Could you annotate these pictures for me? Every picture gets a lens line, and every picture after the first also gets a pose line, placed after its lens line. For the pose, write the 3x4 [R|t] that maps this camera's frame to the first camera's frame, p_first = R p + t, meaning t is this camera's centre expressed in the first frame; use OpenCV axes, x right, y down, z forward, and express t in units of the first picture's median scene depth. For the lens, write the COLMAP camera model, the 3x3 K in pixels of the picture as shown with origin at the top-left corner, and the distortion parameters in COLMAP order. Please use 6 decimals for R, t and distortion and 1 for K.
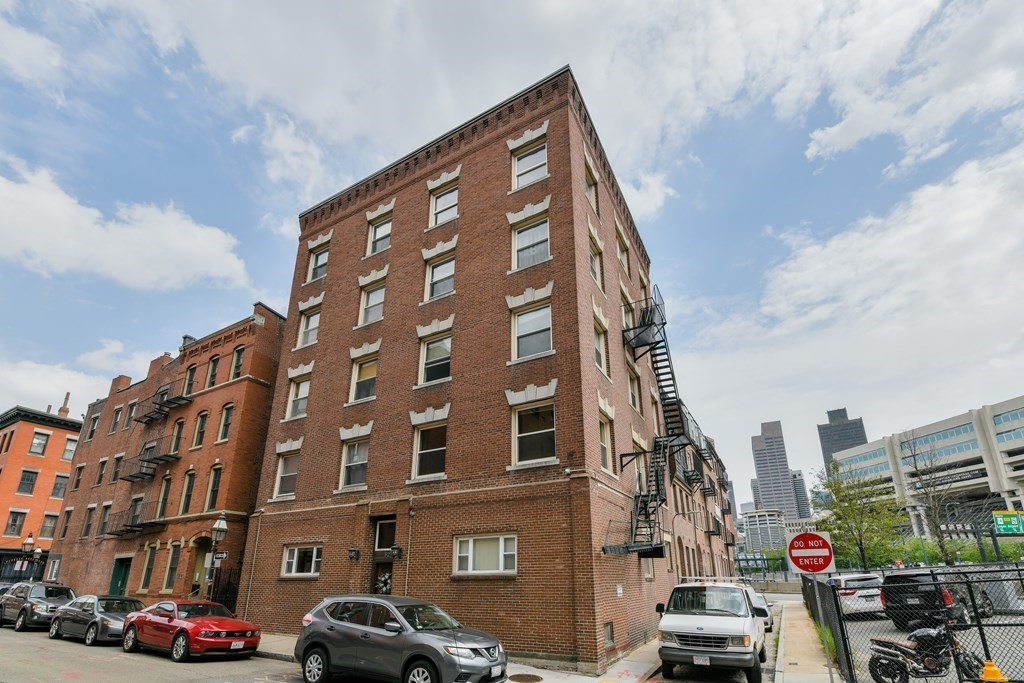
lens RADIAL K [[405.1, 0, 518.2], [0, 405.1, 342.7], [0, 0, 1]] dist [-0.004286, -0.002579]
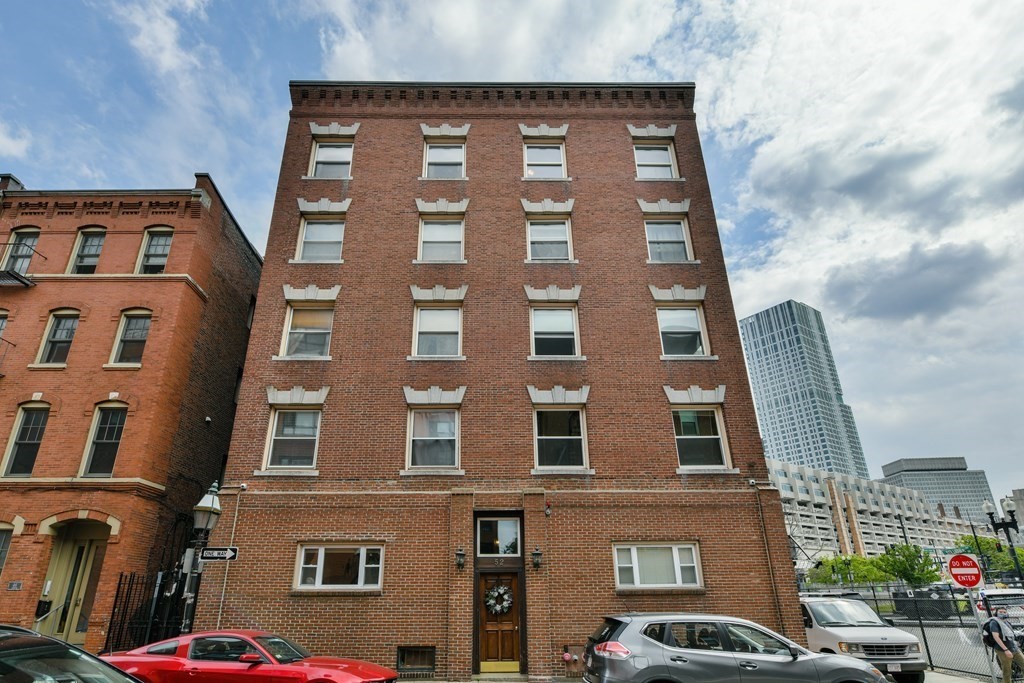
lens RADIAL K [[405.1, 0, 514.9], [0, 405.1, 366.5], [0, 0, 1]] dist [-0.004286, -0.002579]
pose [[0.878679, 0.238278, 0.413700, -0.614071], [-0.242256, 0.969227, -0.043705, 0.170310], [-0.411383, -0.061818, 0.909364, 0.280102]]
